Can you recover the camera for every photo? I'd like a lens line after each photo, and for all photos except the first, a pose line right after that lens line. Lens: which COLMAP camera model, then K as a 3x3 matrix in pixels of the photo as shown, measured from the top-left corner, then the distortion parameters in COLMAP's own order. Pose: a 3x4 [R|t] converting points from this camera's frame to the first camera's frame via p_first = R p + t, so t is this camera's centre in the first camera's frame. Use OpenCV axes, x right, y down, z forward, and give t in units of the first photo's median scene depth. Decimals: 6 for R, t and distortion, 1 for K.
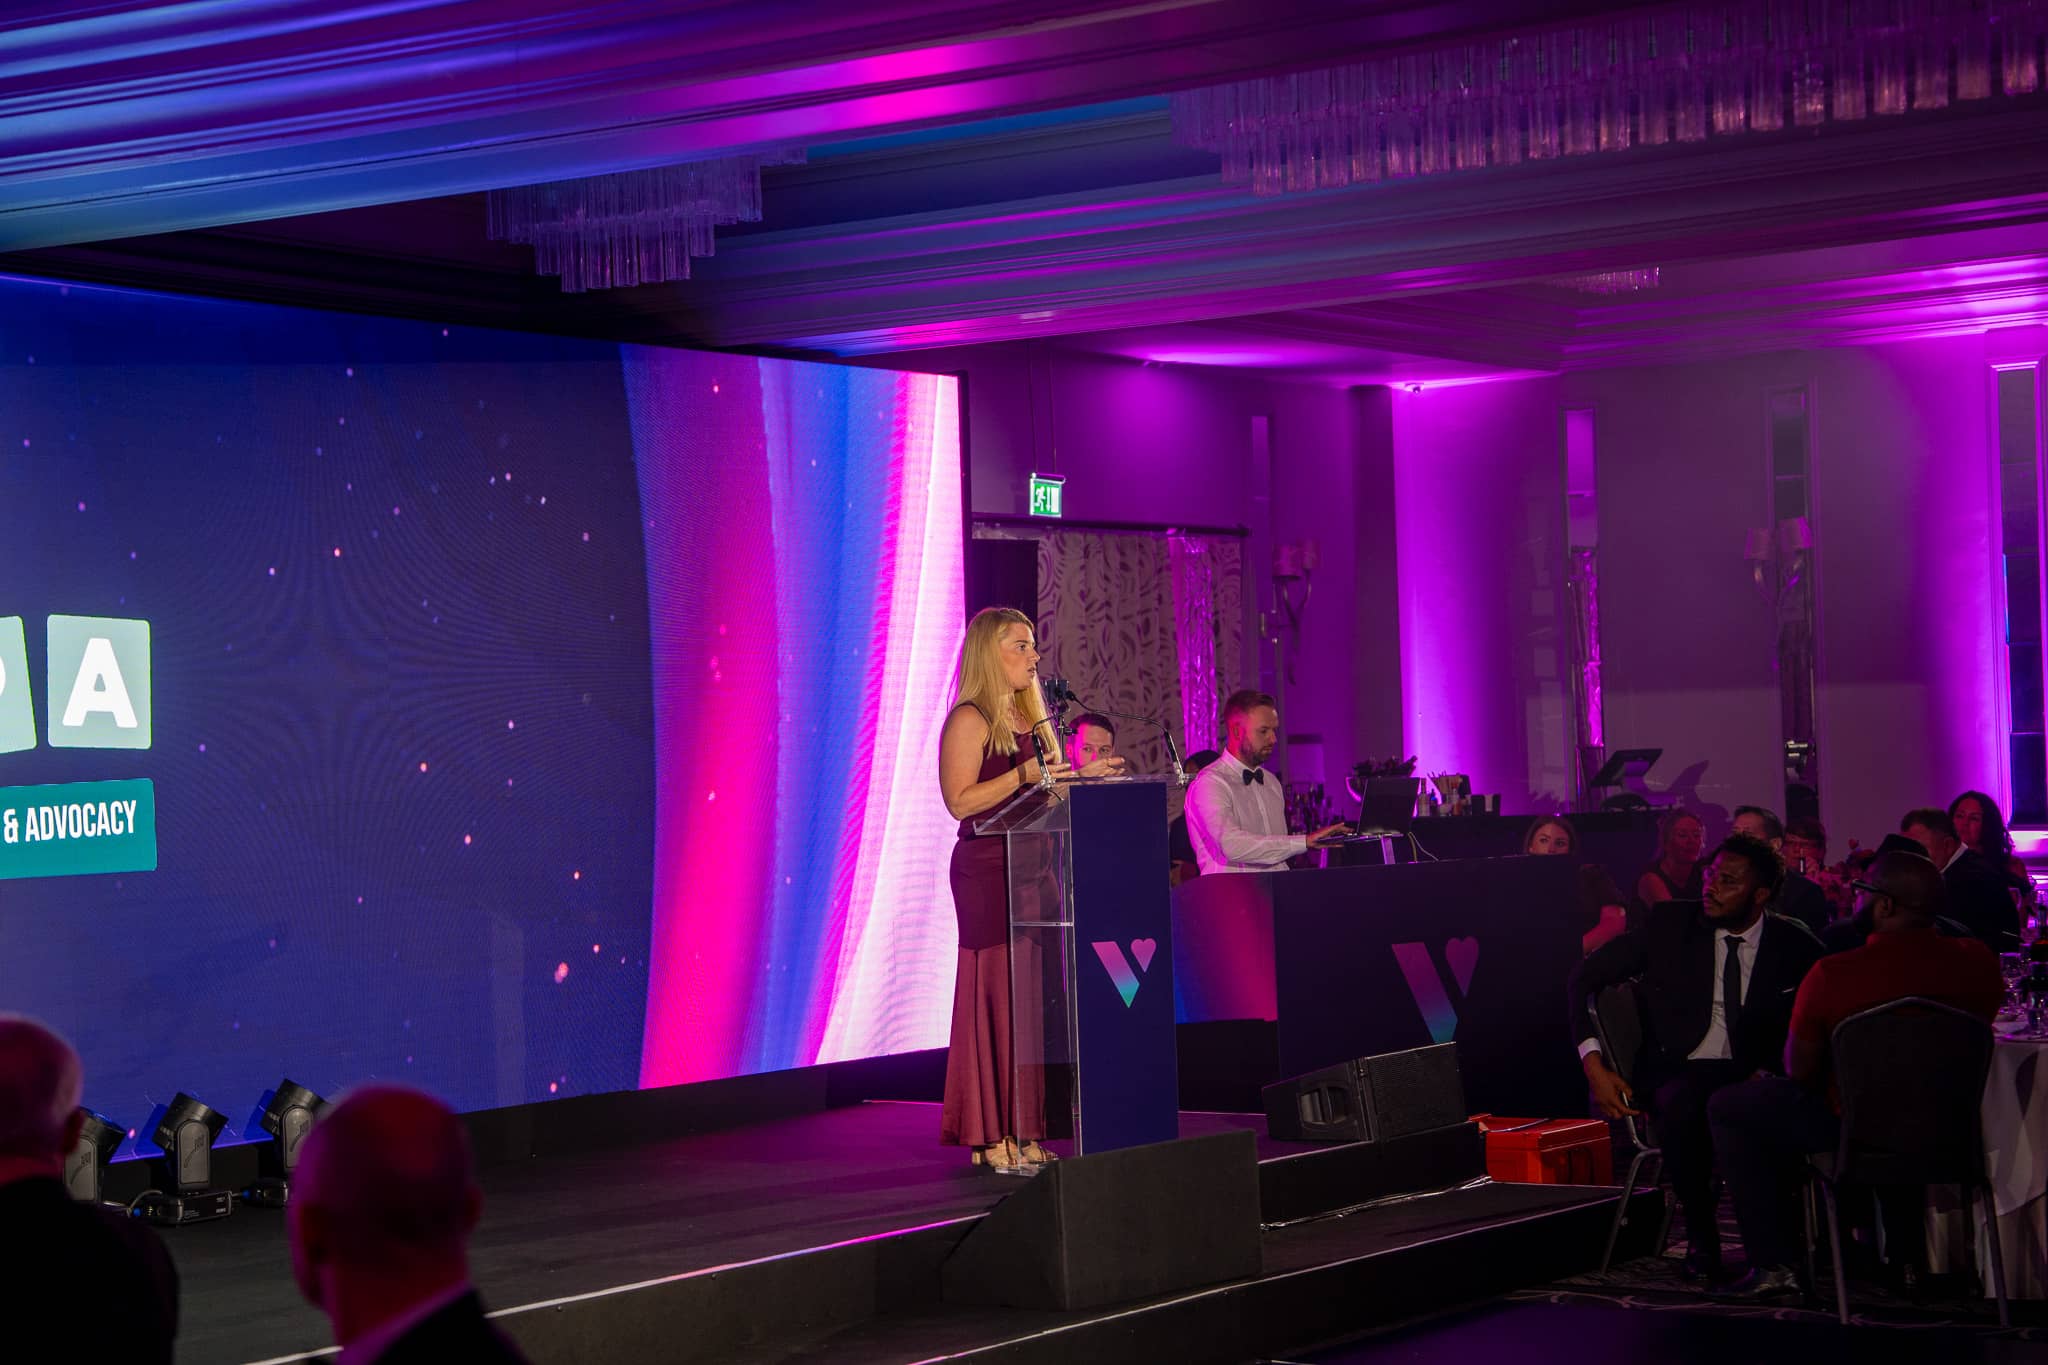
lens RADIAL K [[3853.0, 0, 1019.9], [0, 3853.0, 729.1], [0, 0, 1]] dist [0.287844, -0.084057]
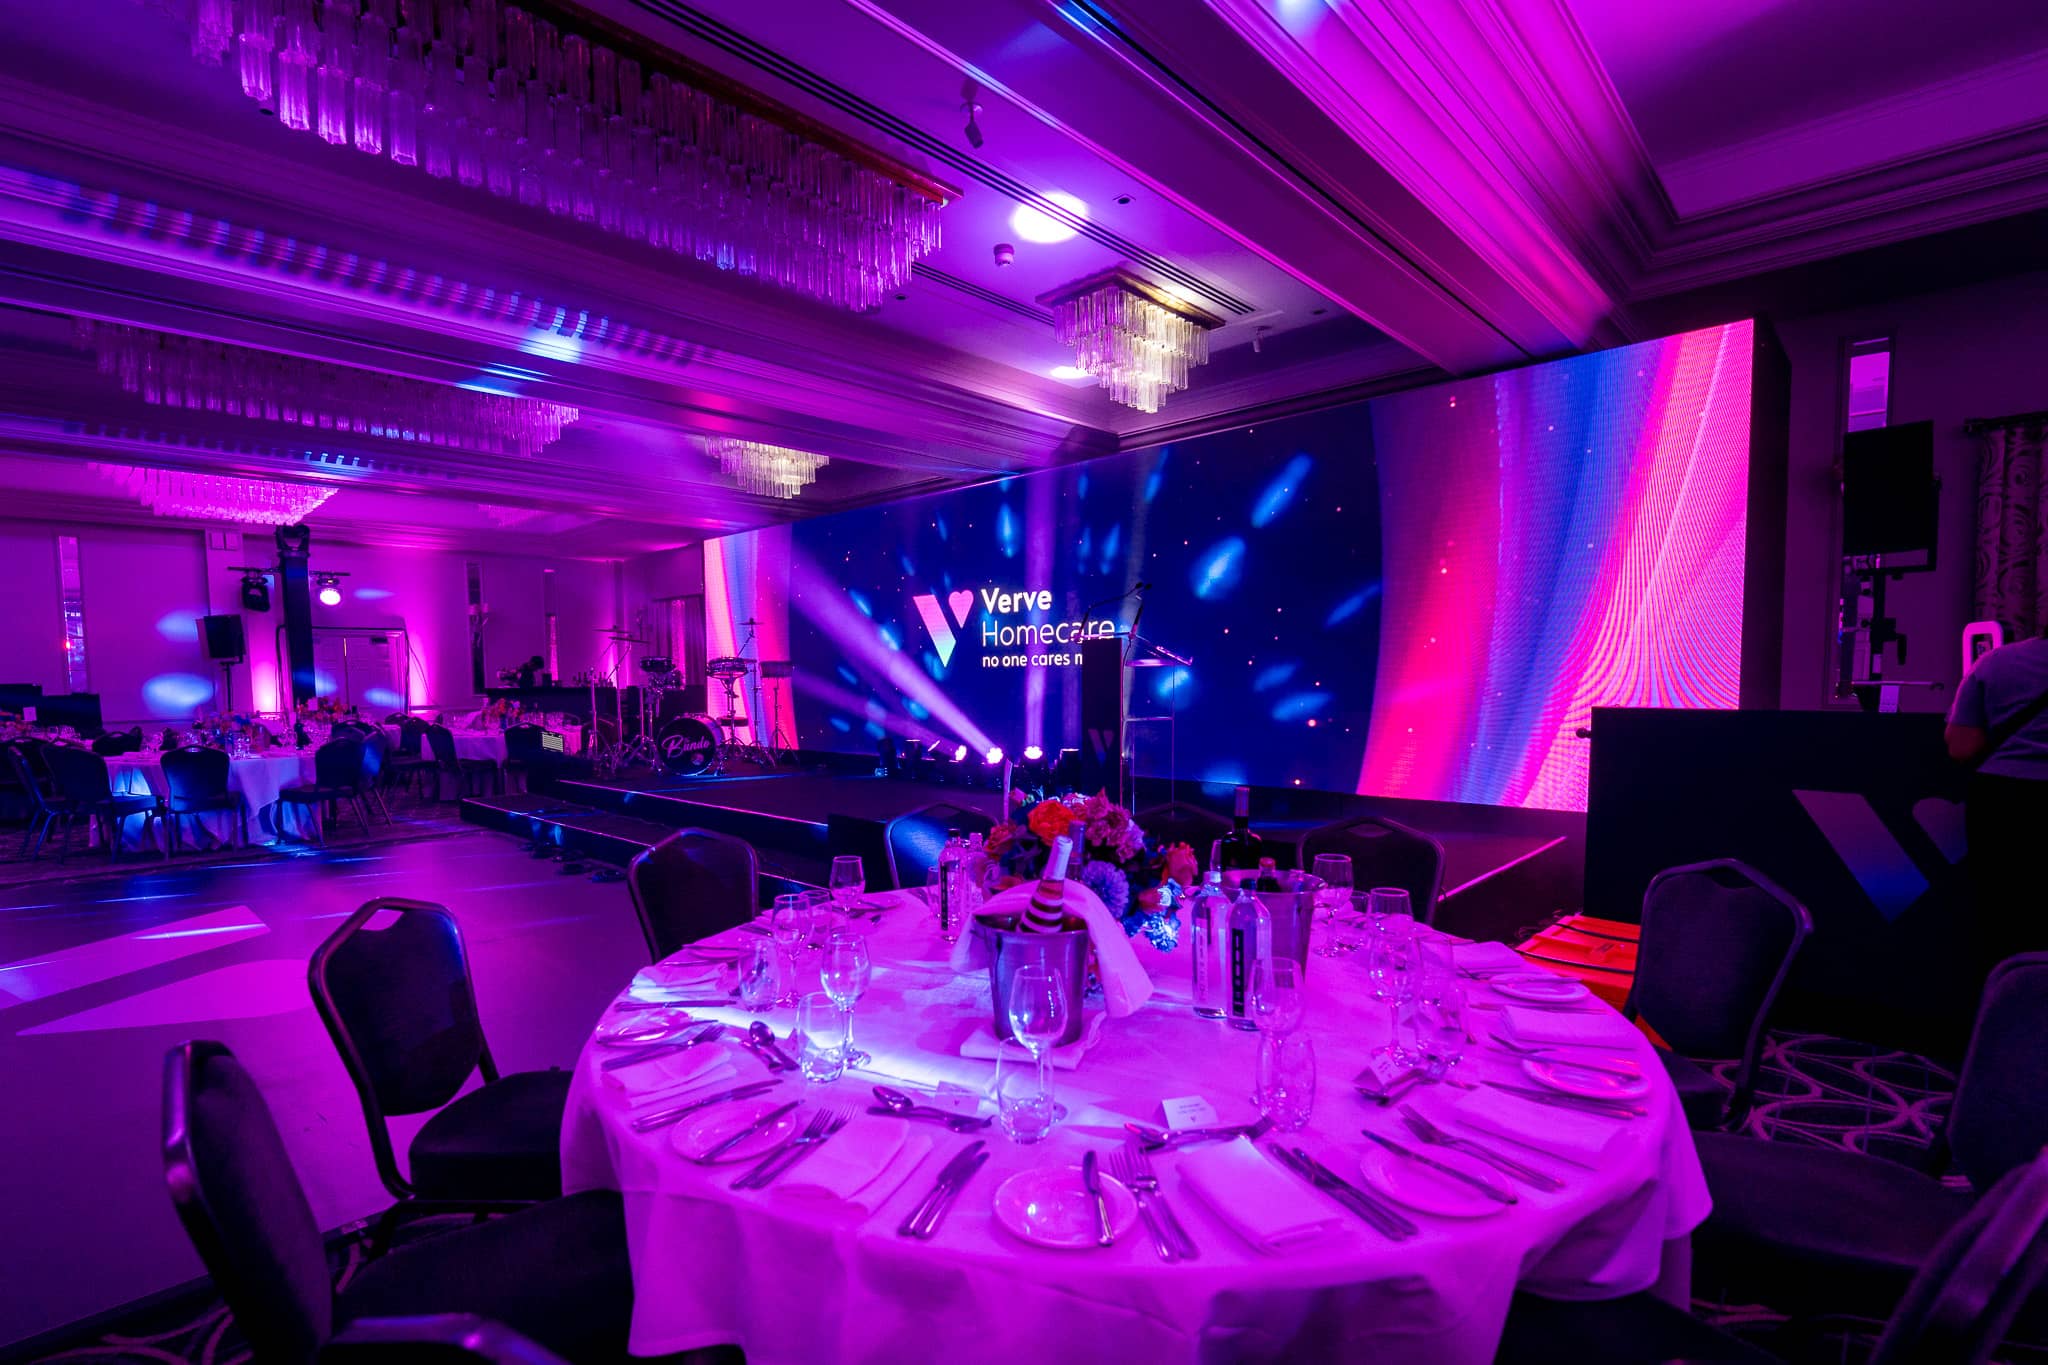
lens RADIAL K [[955.1, 0, 969.2], [0, 955.1, 748.3], [0, 0, 1]] dist [-0.005541, -0.000539]
pose [[-0.160906, 0.108096, -0.981032, 0.430188], [0.024494, 0.994115, 0.105520, 0.015566], [0.986666, -0.007051, -0.162606, 0.945606]]
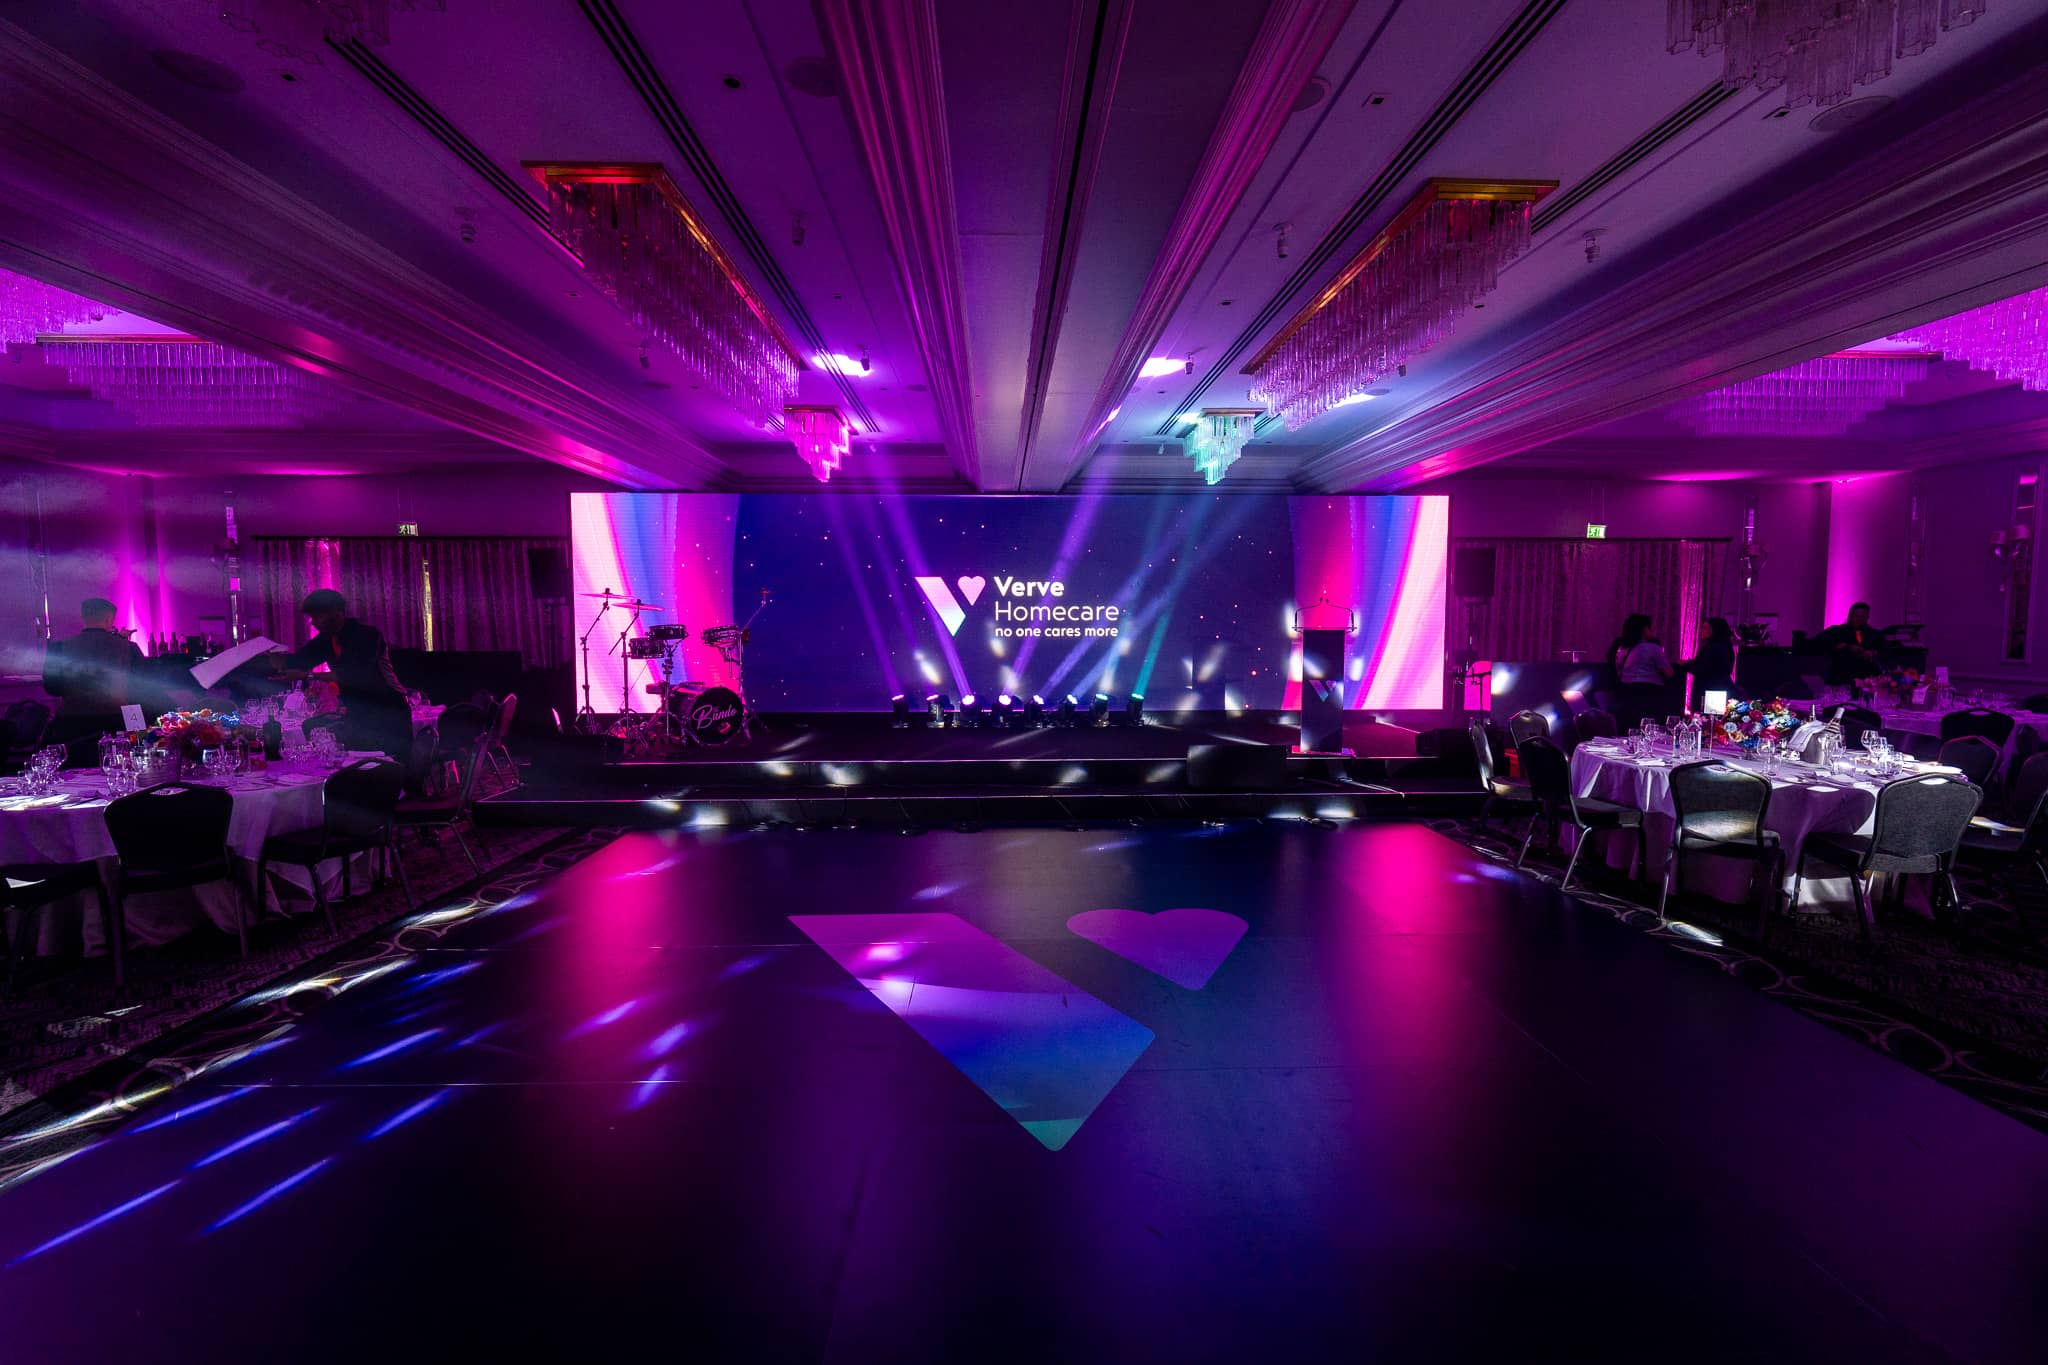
lens RADIAL K [[836.9, 0, 1028.9], [0, 836.9, 677.1], [0, 0, 1]] dist [-0.006305, -0.000848]
pose [[0.607645, 0.085528, -0.789590, 0.384500], [-0.011547, 0.995031, 0.098895, -0.010273], [0.794125, -0.050975, 0.605613, 0.382204]]
